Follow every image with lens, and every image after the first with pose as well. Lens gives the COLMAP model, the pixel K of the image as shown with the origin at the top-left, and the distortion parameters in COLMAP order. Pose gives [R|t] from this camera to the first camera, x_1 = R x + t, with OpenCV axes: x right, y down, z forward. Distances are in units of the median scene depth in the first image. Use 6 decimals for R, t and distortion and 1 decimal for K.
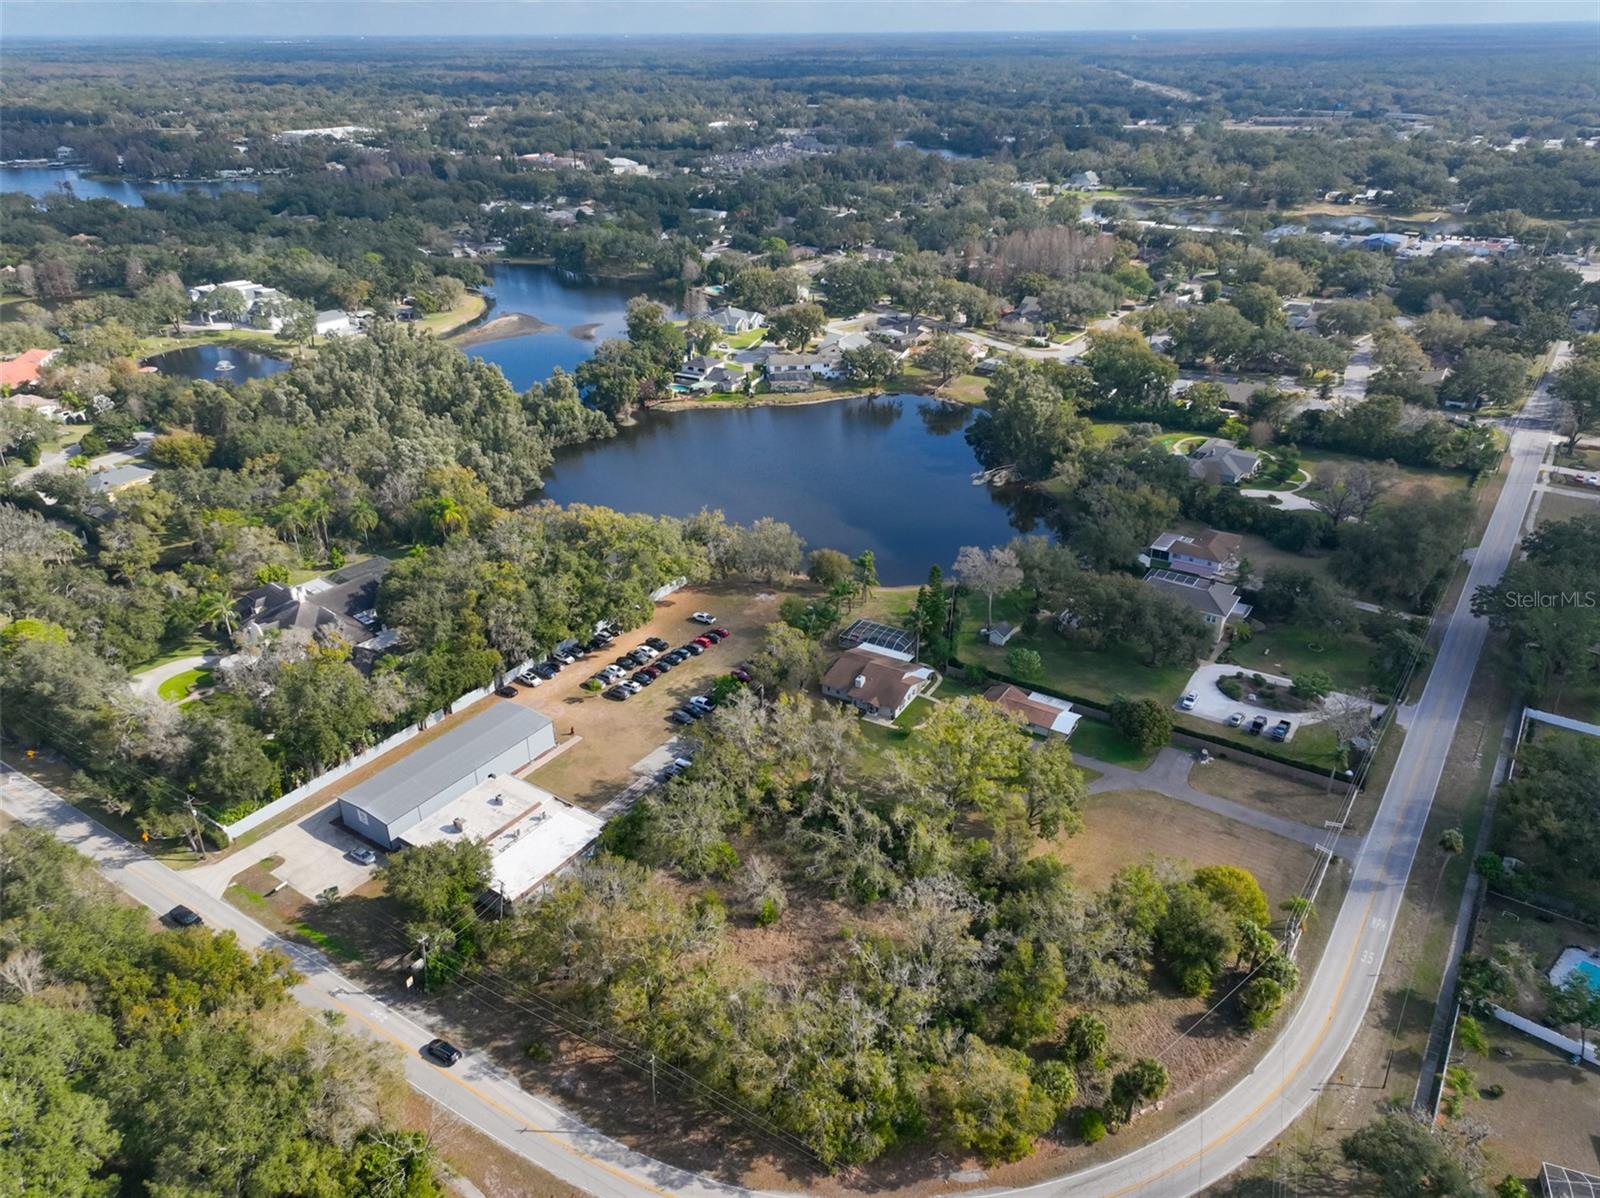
lens RADIAL K [[1119.4, 0, 807.0], [0, 1119.4, 593.3], [0, 0, 1]] dist [-0.000654, 0.016066]
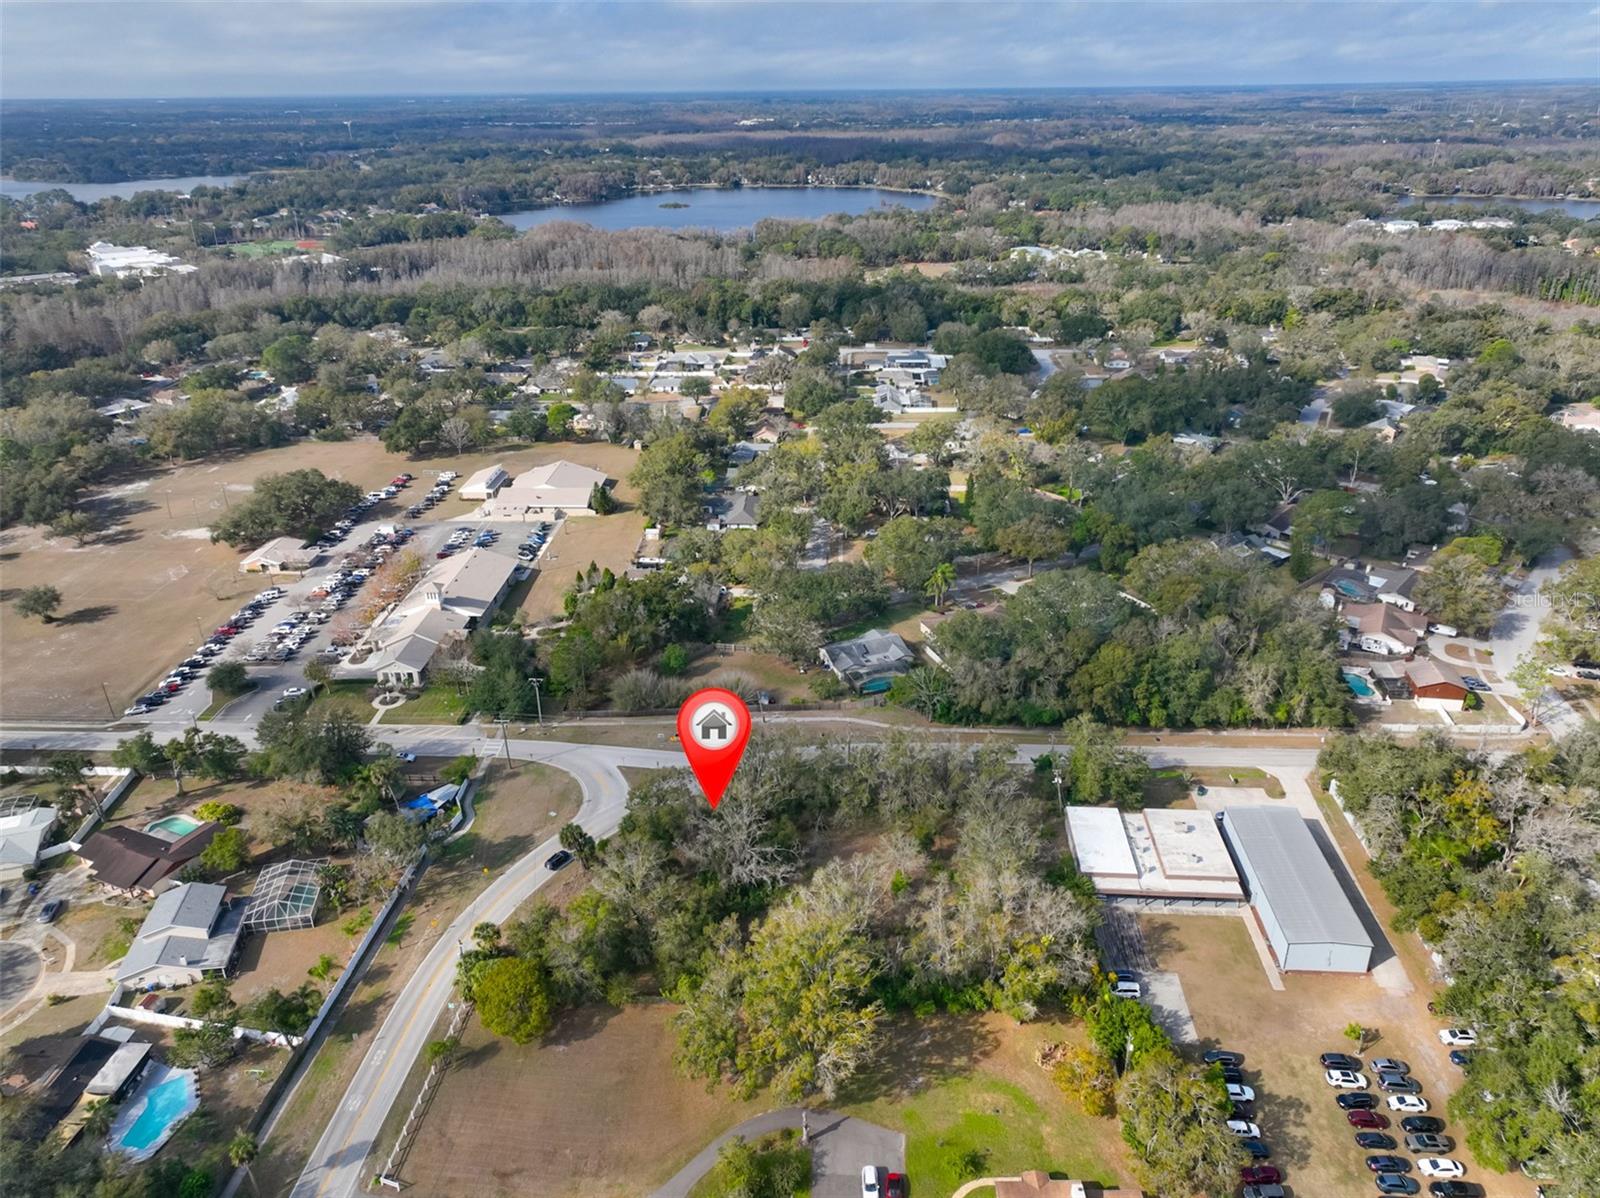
lens RADIAL K [[1119.4, 0, 807.0], [0, 1119.4, 593.3], [0, 0, 1]] dist [-0.000654, 0.016066]
pose [[-0.859676, 0.225025, -0.458608, 0.260865], [-0.214379, 0.655953, 0.723717, -0.374232], [0.463680, 0.720478, -0.515666, 0.679892]]
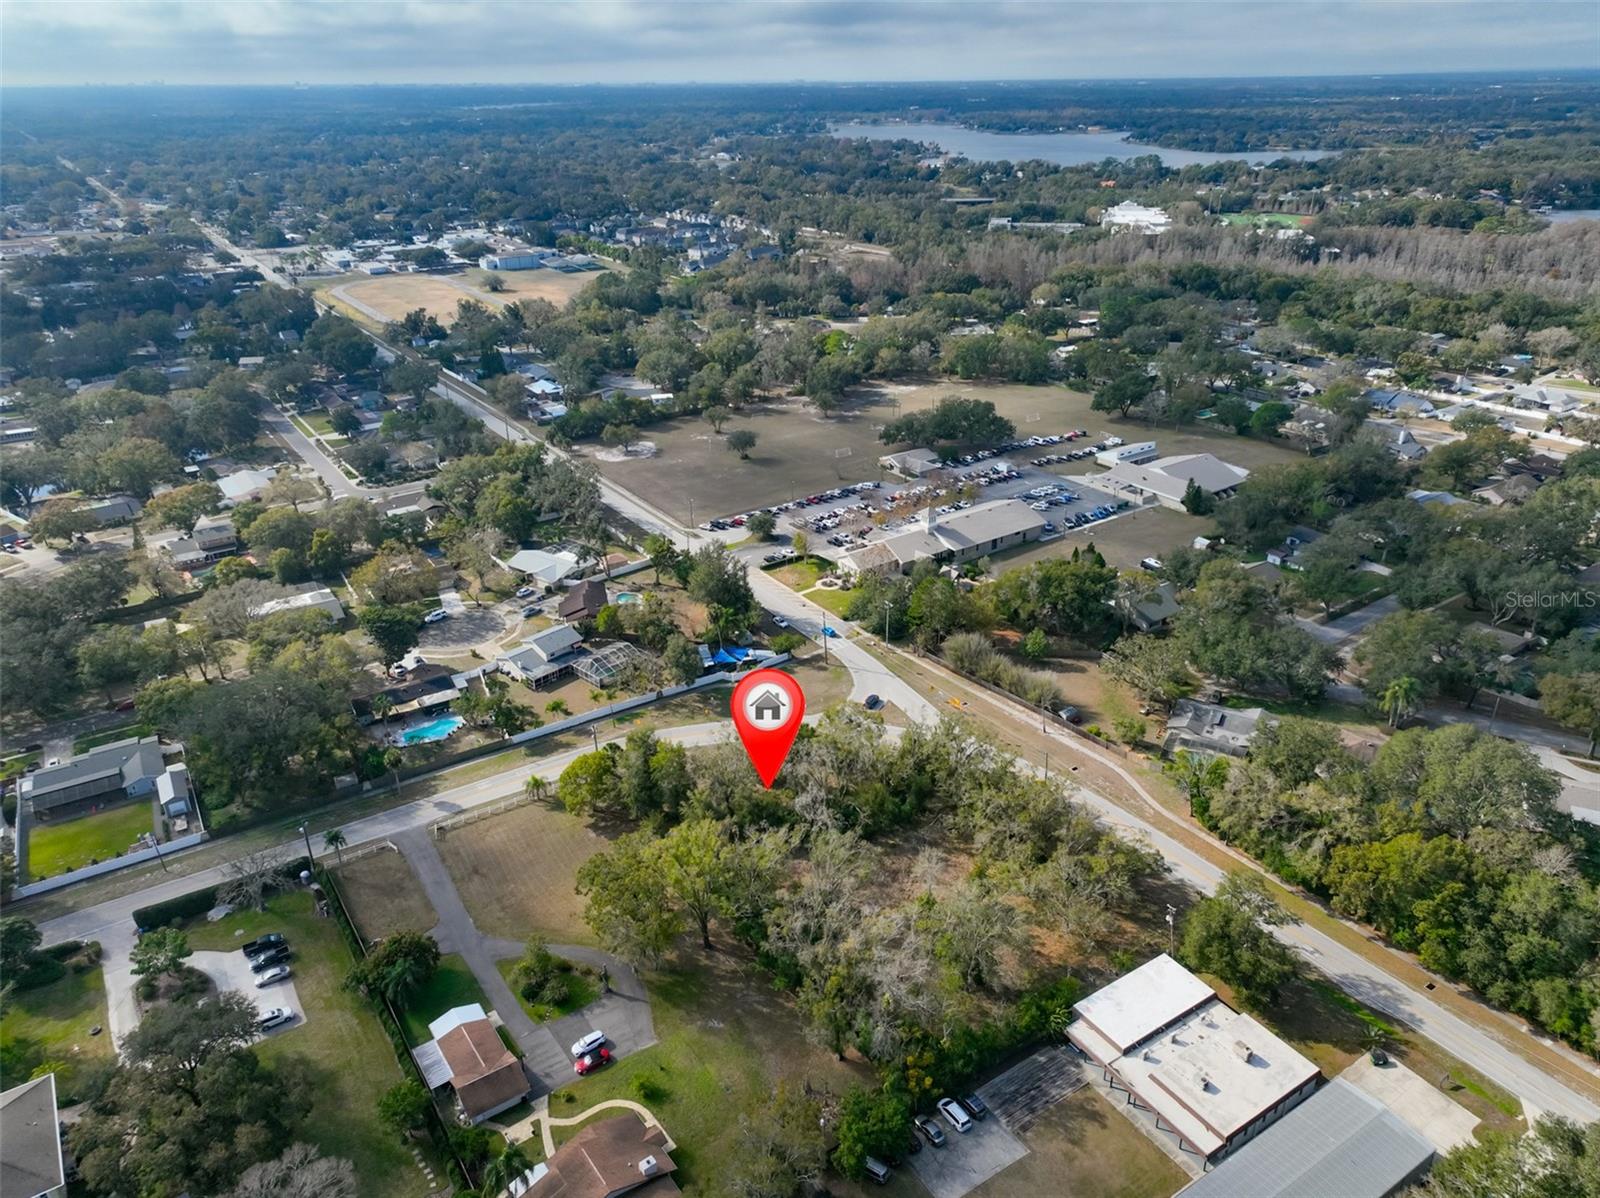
lens RADIAL K [[1119.4, 0, 807.0], [0, 1119.4, 593.3], [0, 0, 1]] dist [-0.000654, 0.016066]
pose [[-0.924358, -0.144530, 0.353090, -0.139528], [0.186196, 0.636883, 0.748138, -0.386539], [-0.333006, 0.757292, -0.561797, 0.726390]]
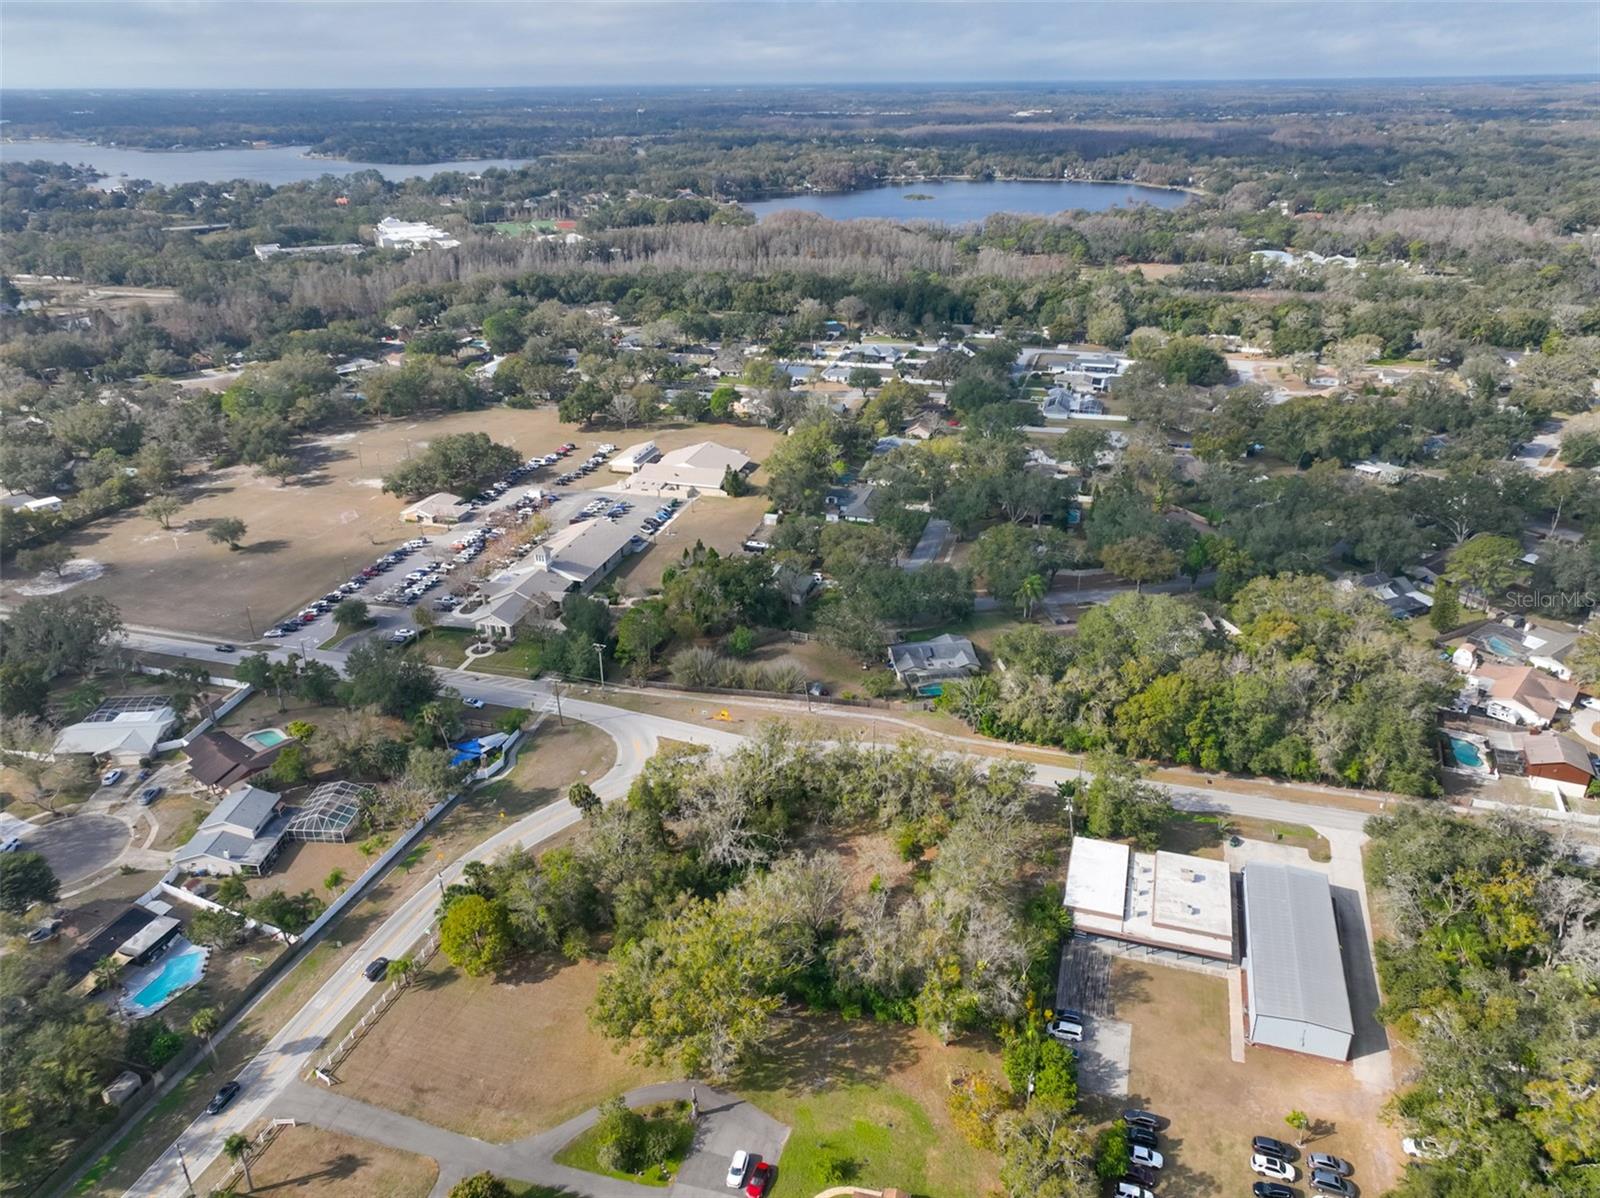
lens RADIAL K [[1119.4, 0, 807.0], [0, 1119.4, 593.3], [0, 0, 1]] dist [-0.000654, 0.016066]
pose [[-0.955011, 0.135849, -0.263627, 0.151912], [-0.120881, 0.633420, 0.764308, -0.400318], [0.270817, 0.761790, -0.588501, 0.727135]]
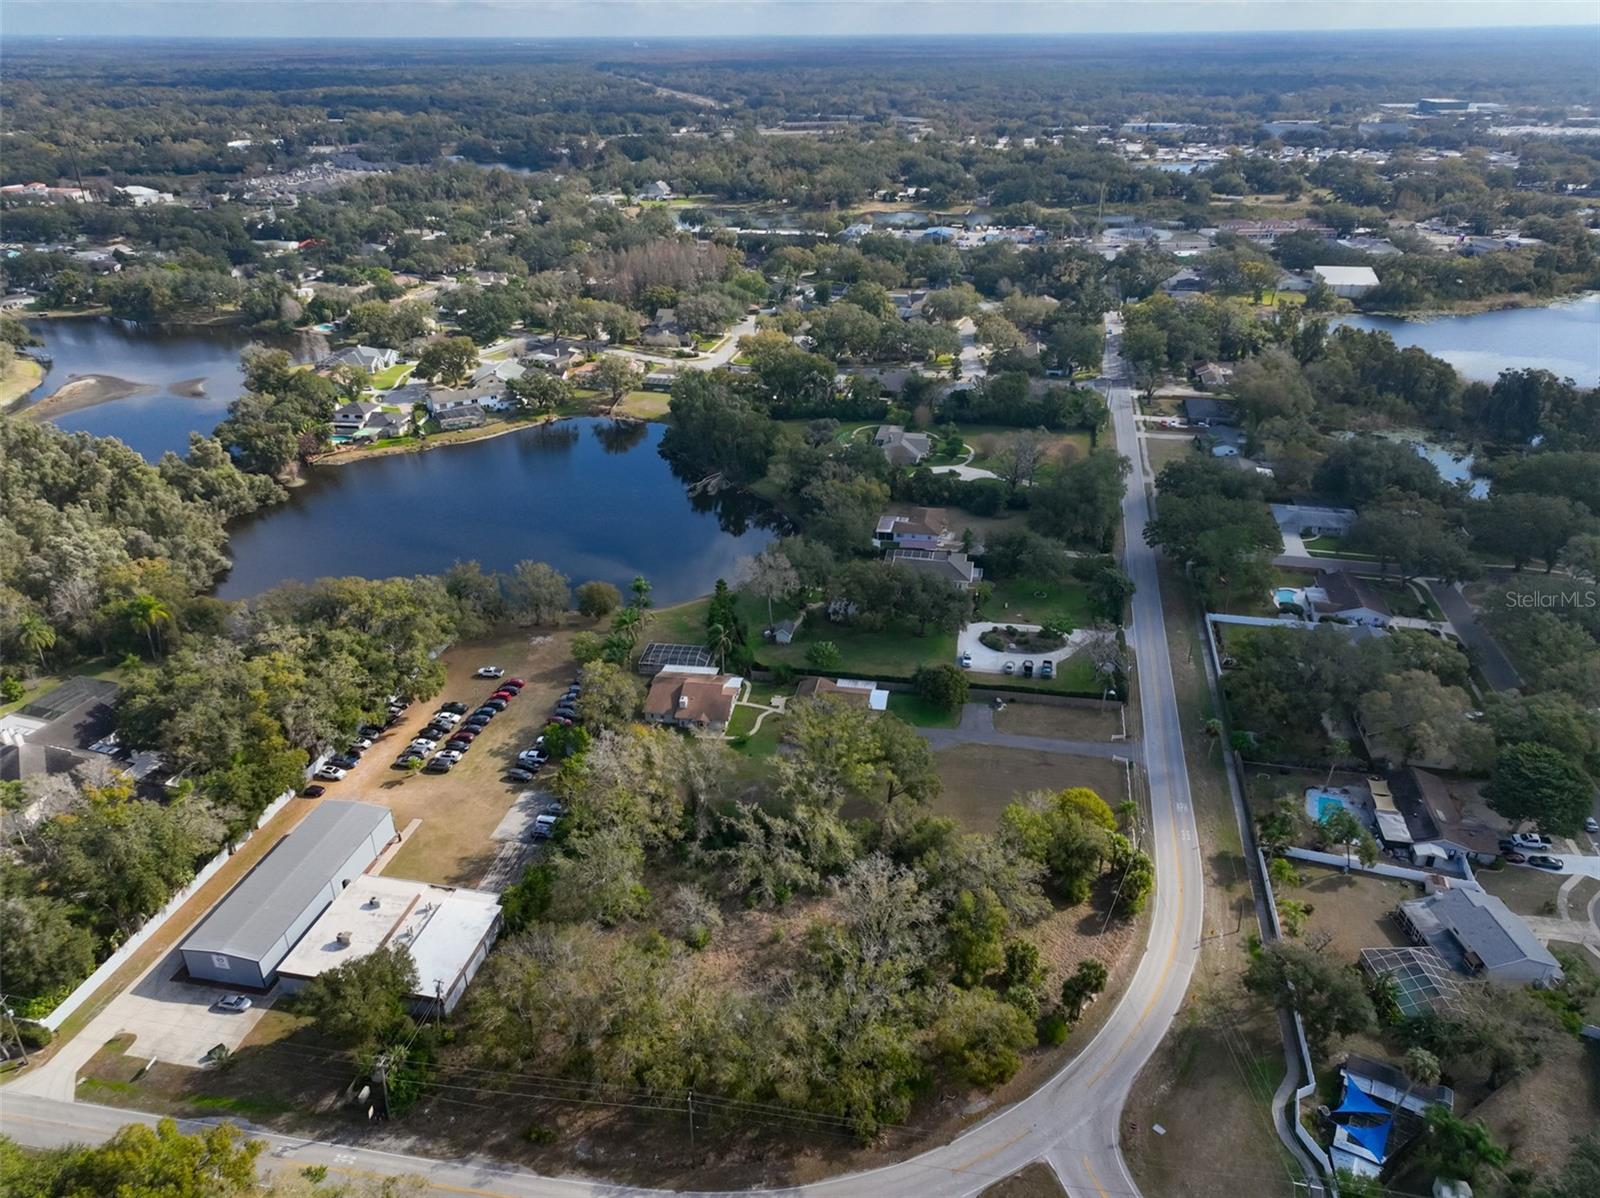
lens RADIAL K [[1119.4, 0, 807.0], [0, 1119.4, 593.3], [0, 0, 1]] dist [-0.000654, 0.016066]
pose [[0.922530, -0.169793, 0.346567, -0.126030], [0.171188, 0.984873, 0.026828, -0.018785], [-0.345880, 0.034578, 0.937641, -0.005831]]
